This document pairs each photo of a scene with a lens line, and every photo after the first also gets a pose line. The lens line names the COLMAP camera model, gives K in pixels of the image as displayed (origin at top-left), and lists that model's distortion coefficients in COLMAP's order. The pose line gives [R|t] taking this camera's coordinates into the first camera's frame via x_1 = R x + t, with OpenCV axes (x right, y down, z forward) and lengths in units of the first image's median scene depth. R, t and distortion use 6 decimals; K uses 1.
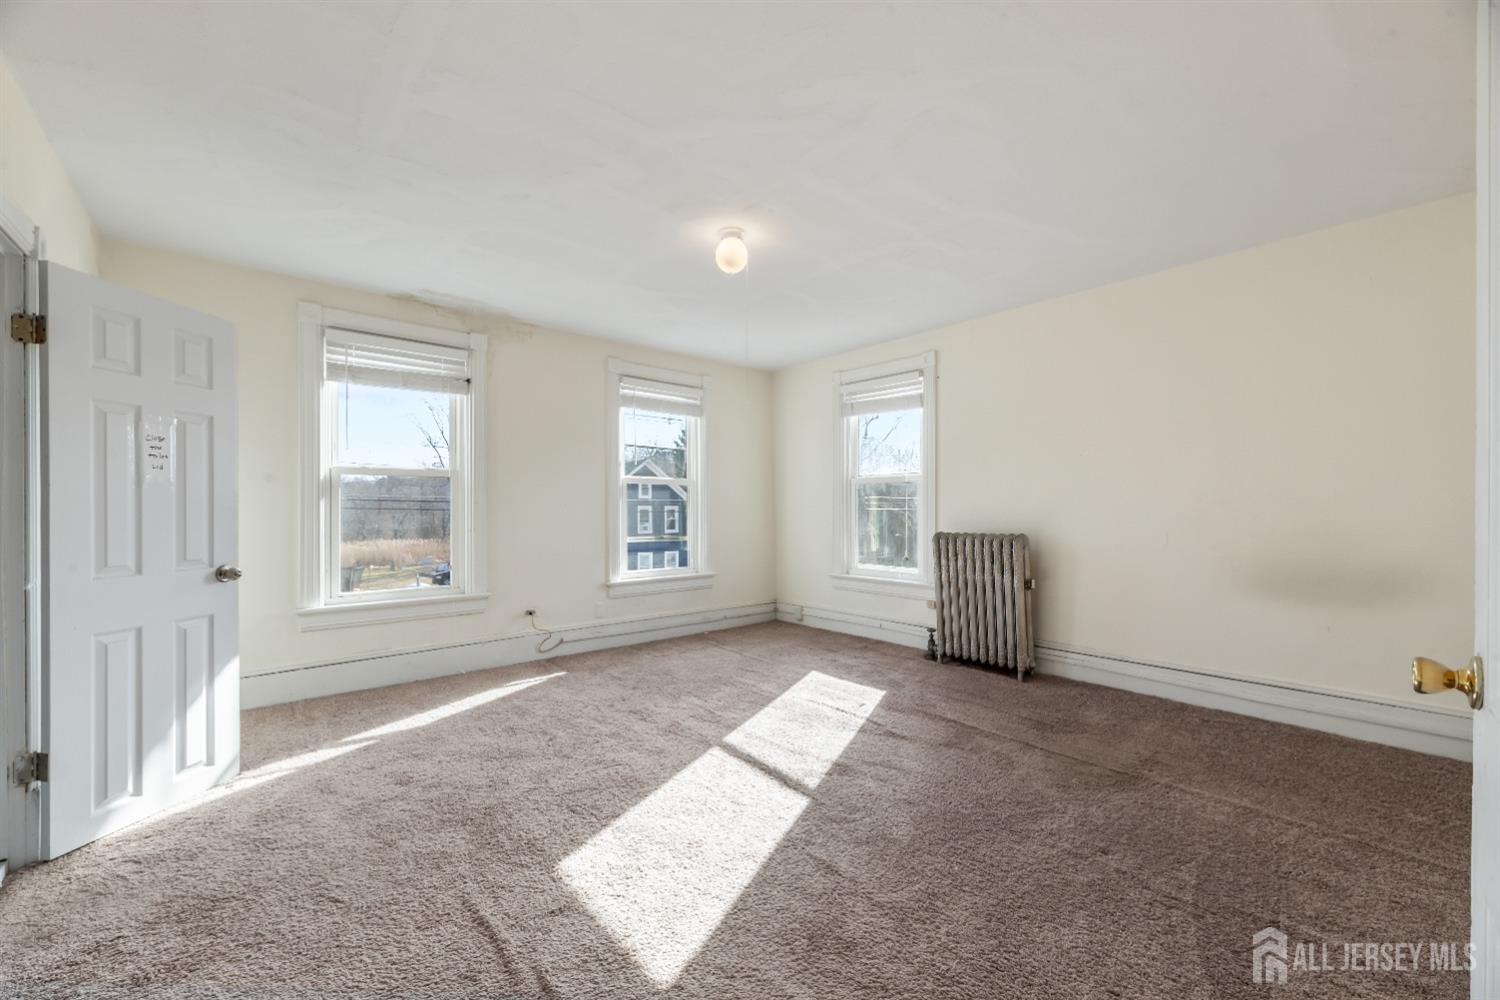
lens RADIAL K [[602.7, 0, 754.9], [0, 602.7, 501.3], [0, 0, 1]] dist [0.001358, -0.000189]
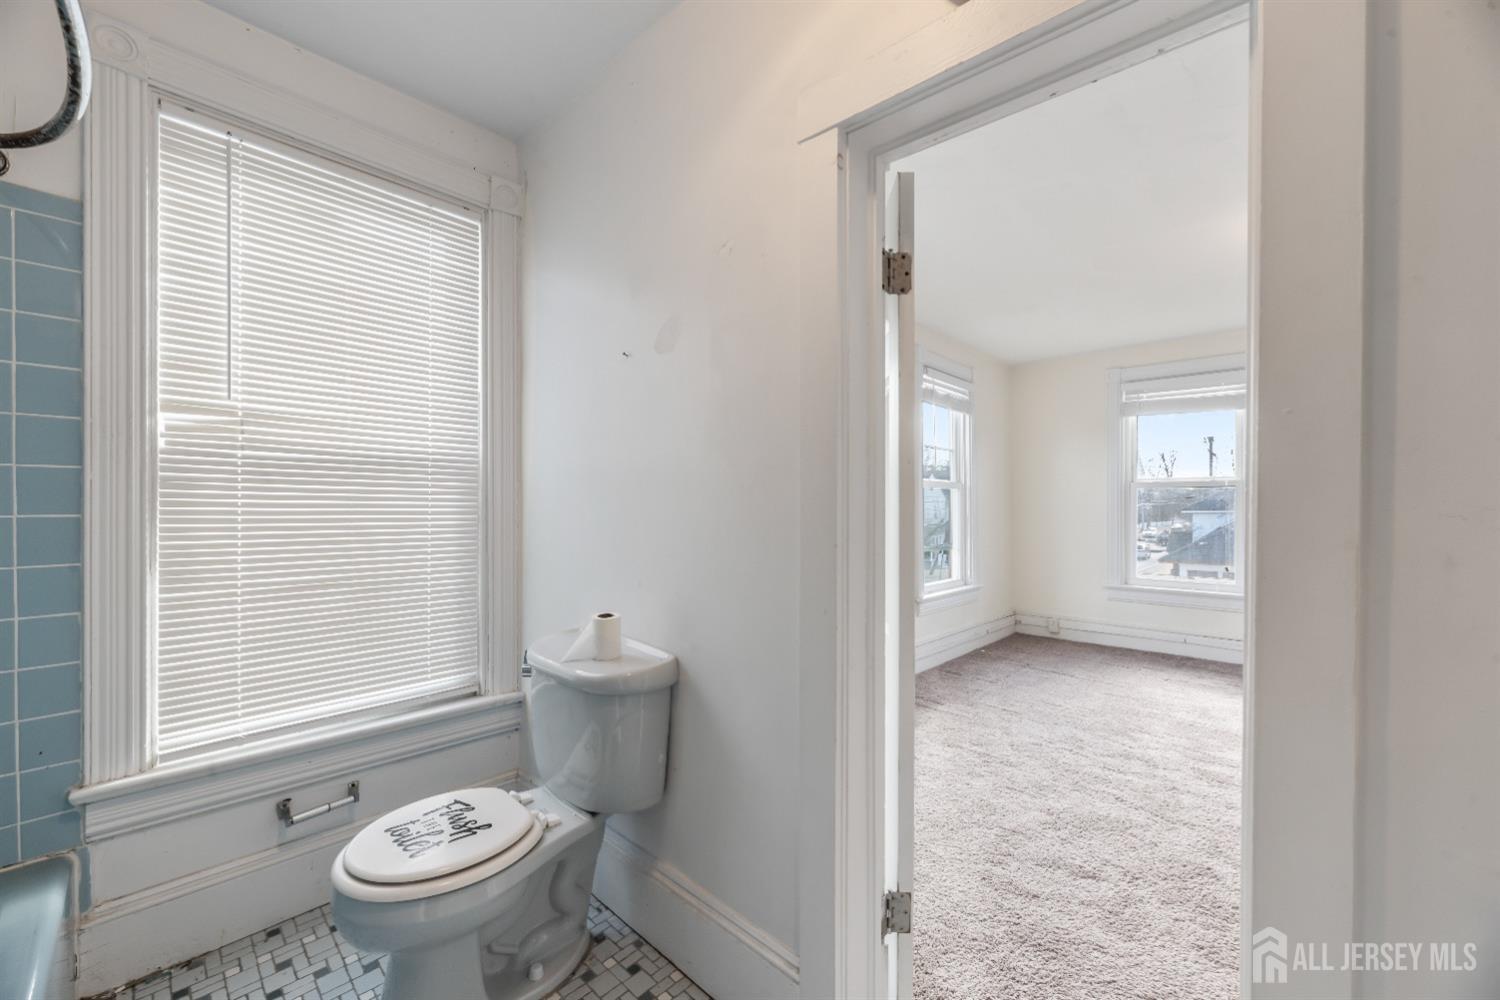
lens RADIAL K [[602.7, 0, 746.6], [0, 602.7, 502.9], [0, 0, 1]] dist [0.001358, -0.000189]
pose [[0.994986, 0.001769, 0.100002, -0.564434], [-0.002454, 0.999974, 0.006724, -0.012144], [-0.099987, -0.006936, 0.994965, 0.134807]]
